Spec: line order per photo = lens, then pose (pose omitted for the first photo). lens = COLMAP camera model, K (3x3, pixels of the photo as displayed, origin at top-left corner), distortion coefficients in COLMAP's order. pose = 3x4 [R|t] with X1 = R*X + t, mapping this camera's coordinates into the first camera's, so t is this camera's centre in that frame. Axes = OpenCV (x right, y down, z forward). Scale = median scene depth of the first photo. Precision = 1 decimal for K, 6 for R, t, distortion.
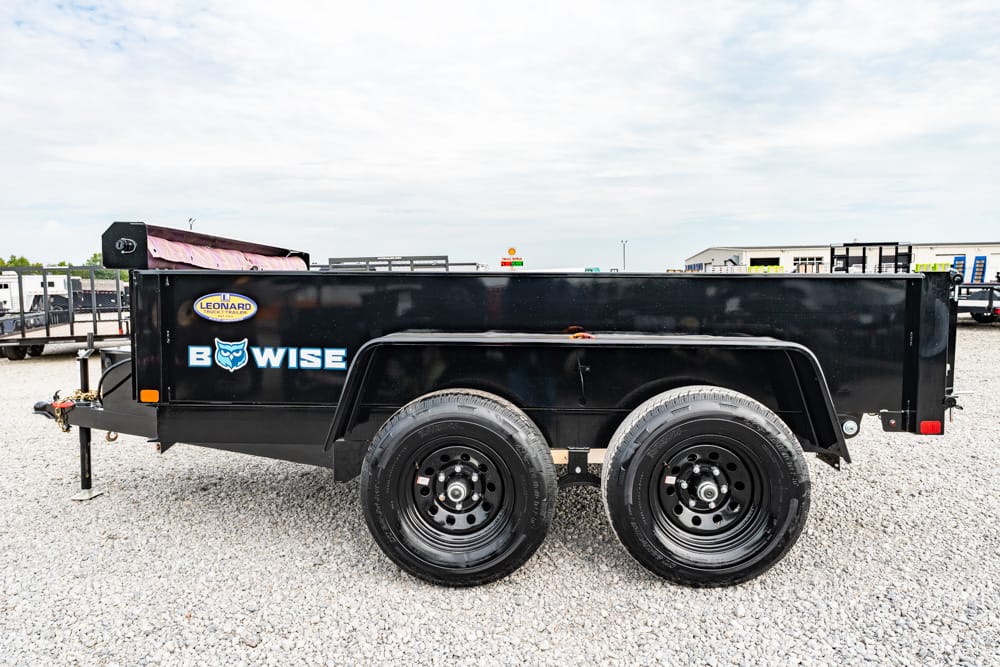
lens RADIAL K [[654.4, 0, 500.0], [0, 654.4, 333.5], [0, 0, 1]] dist [0.000750, 0.001403]
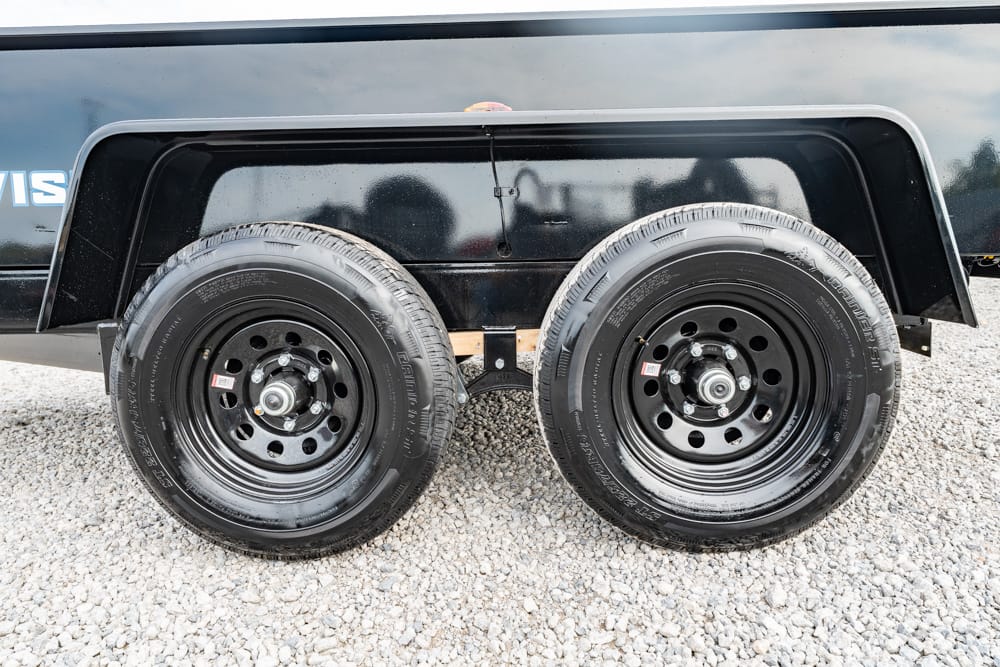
lens RADIAL K [[654.4, 0, 500.0], [0, 654.4, 333.5], [0, 0, 1]] dist [0.000750, 0.001403]
pose [[0.999748, -0.020201, 0.009772, 0.123389], [0.019393, 0.996859, 0.076789, 0.145428], [-0.011293, -0.076580, 0.997000, 0.433490]]
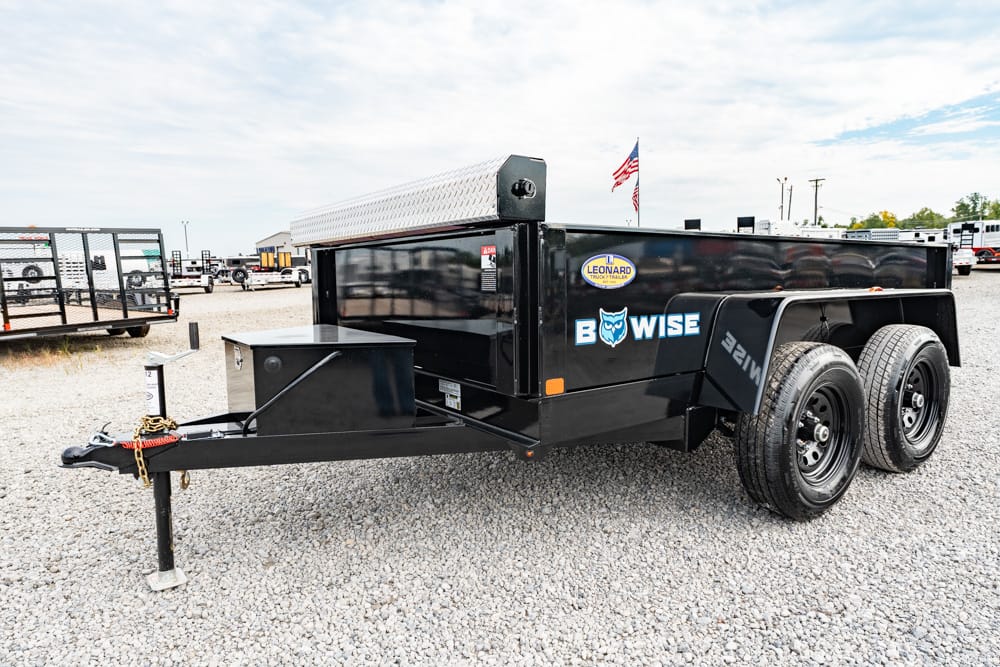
lens RADIAL K [[609.7, 0, 489.2], [0, 609.7, 335.4], [0, 0, 1]] dist [-0.002499, 0.000796]
pose [[0.787503, -0.073865, 0.611869, -1.139317], [0.051105, 0.997199, 0.054607, -0.009427], [-0.614188, -0.011733, 0.789072, 0.526292]]
